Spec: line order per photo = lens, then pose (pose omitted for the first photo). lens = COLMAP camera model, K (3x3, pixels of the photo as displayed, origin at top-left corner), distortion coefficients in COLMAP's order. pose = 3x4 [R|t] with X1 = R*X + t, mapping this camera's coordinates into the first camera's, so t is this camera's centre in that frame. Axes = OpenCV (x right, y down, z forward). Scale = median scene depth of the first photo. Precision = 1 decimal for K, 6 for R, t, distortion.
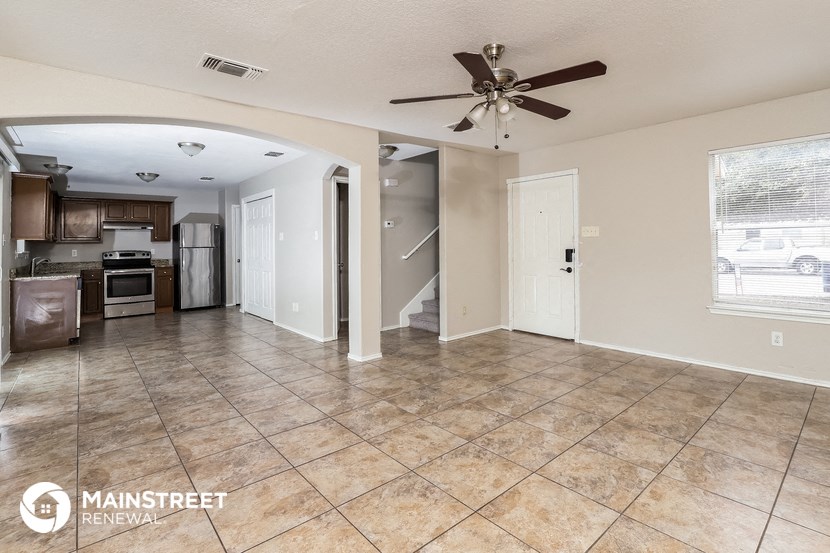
lens RADIAL K [[392.7, 0, 415.4], [0, 392.7, 242.8], [0, 0, 1]] dist [-0.013507, 0.000016]
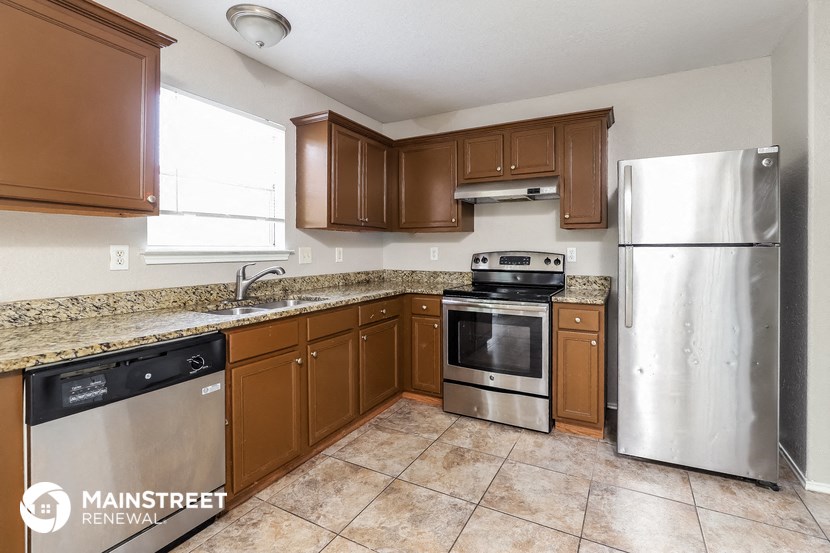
lens RADIAL K [[392.7, 0, 415.4], [0, 392.7, 242.8], [0, 0, 1]] dist [-0.013507, 0.000016]
pose [[0.356835, 0.000432, -0.934167, -0.386952], [0.004952, 0.999985, 0.002354, 0.010149], [0.934154, -0.005466, 0.356827, 0.763947]]
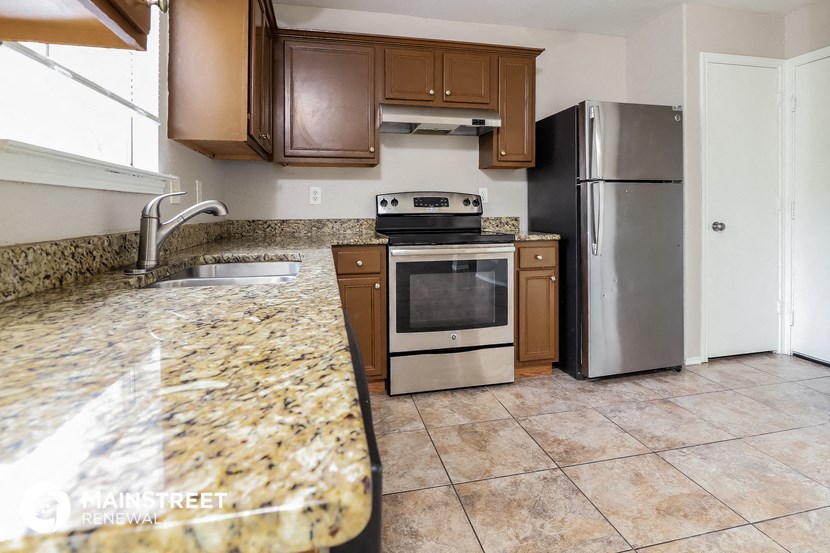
lens RADIAL K [[459.8, 0, 433.5], [0, 459.8, 202.1], [0, 0, 1]] dist [-0.017344, 0.000441]
pose [[0.893212, 0.002500, -0.449628, -0.555700], [-0.002050, 0.999997, 0.001486, 0.030727], [0.449630, -0.000406, 0.893215, 0.630635]]
